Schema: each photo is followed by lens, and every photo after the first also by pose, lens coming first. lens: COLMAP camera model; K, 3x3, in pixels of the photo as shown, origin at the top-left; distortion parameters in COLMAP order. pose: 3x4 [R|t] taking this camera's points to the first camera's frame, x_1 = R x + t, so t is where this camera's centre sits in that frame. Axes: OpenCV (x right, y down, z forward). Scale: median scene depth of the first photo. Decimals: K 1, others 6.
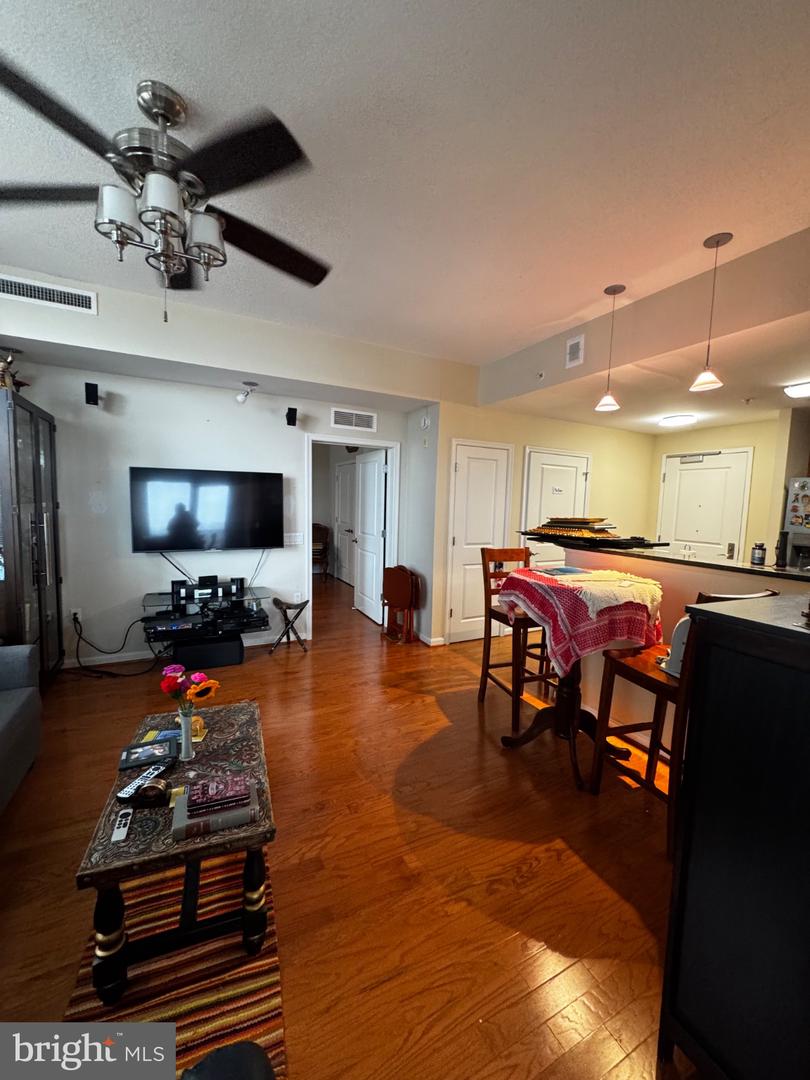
lens RADIAL K [[429.5, 0, 406.3], [0, 429.5, 540.2], [0, 0, 1]] dist [-0.002915, 0.000237]
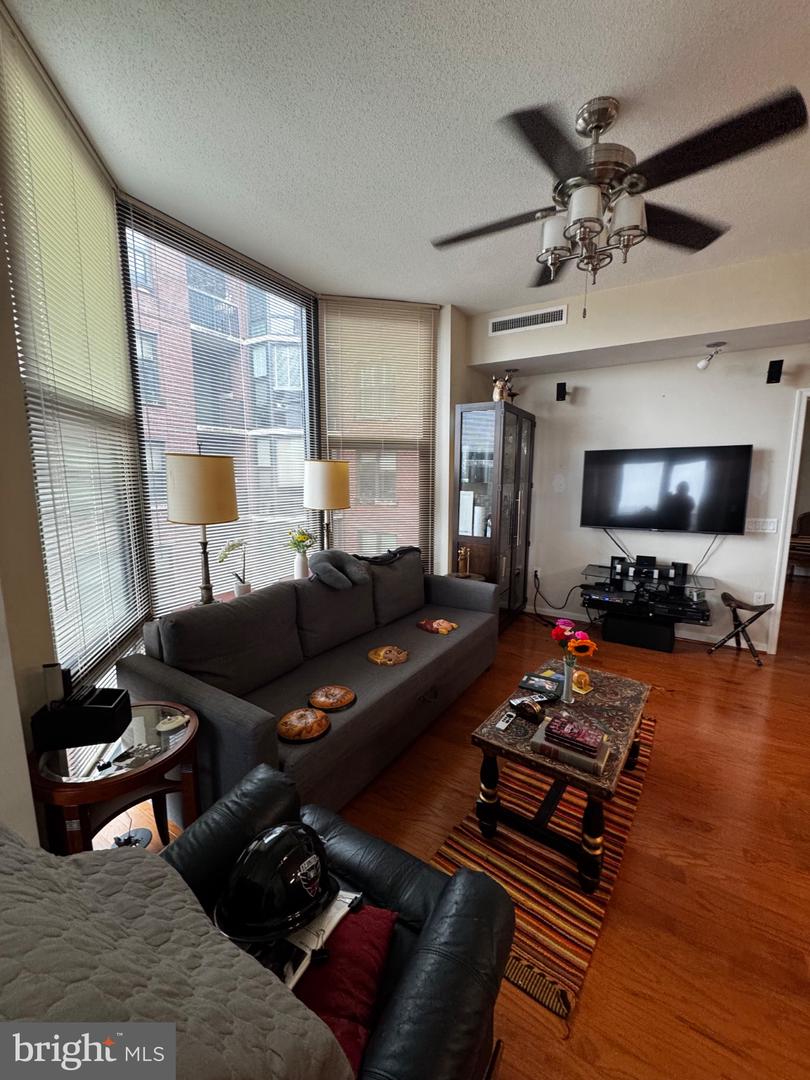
lens RADIAL K [[429.5, 0, 406.3], [0, 429.5, 540.2], [0, 0, 1]] dist [-0.002915, 0.000237]
pose [[0.519352, 0.100340, -0.848649, 0.100173], [-0.065583, 0.994834, 0.077489, 0.007383], [0.852040, 0.015413, 0.523249, 0.009109]]
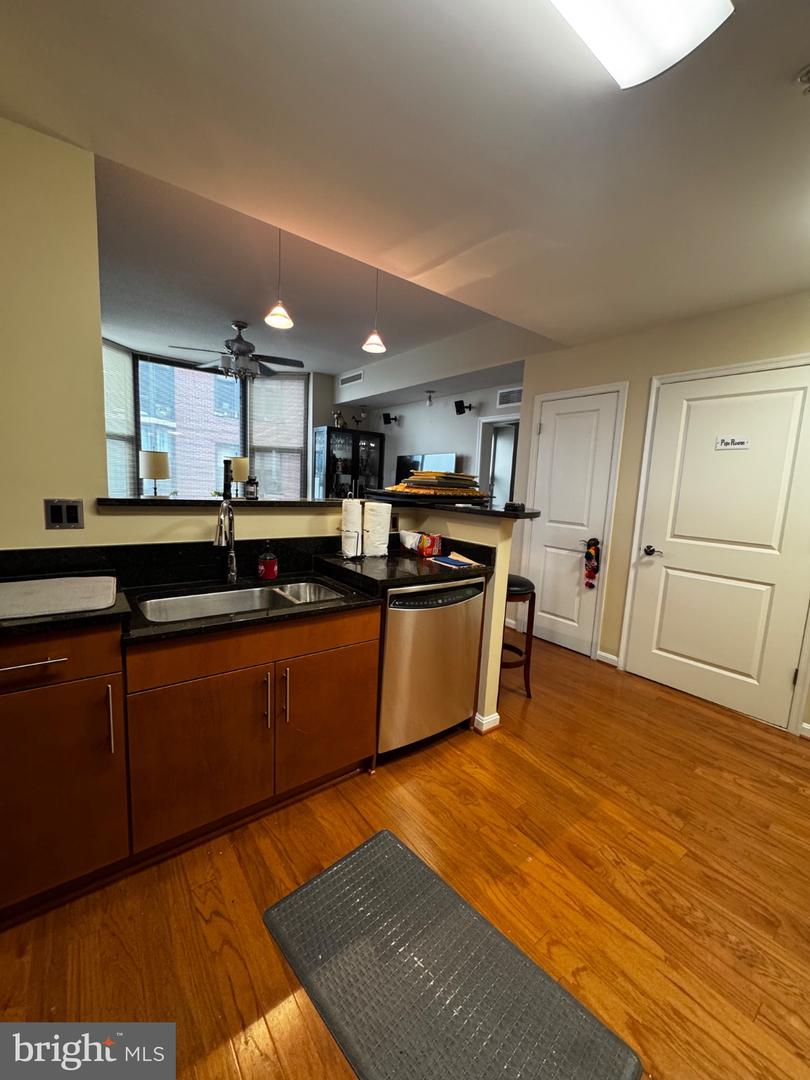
lens RADIAL K [[429.5, 0, 406.3], [0, 429.5, 540.2], [0, 0, 1]] dist [-0.002915, 0.000237]
pose [[0.173421, 0.111622, -0.978502, 1.200644], [-0.132913, 0.987119, 0.089049, 0.011575], [0.975838, 0.114612, 0.186023, 0.779834]]
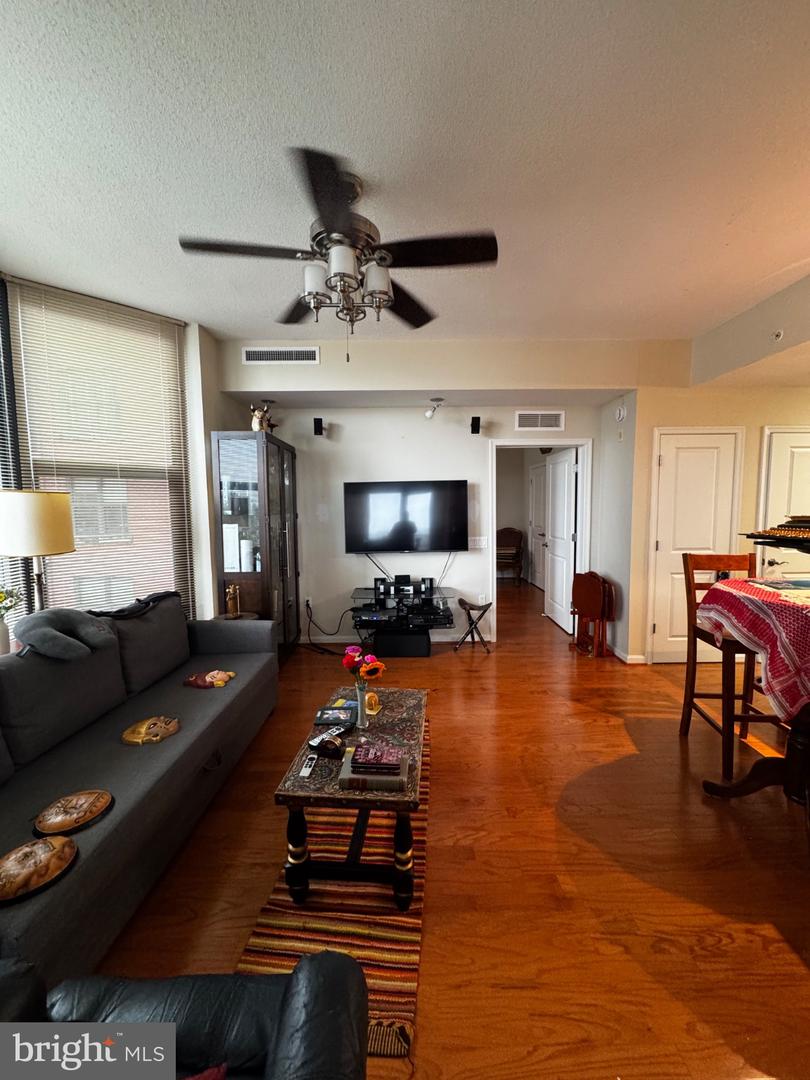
lens RADIAL K [[429.5, 0, 406.3], [0, 429.5, 540.2], [0, 0, 1]] dist [-0.002915, 0.000237]
pose [[0.892047, 0.000603, -0.451942, 0.065603], [-0.005479, 0.999940, -0.009480, 0.002836], [0.451910, 0.010933, 0.891997, -0.003729]]
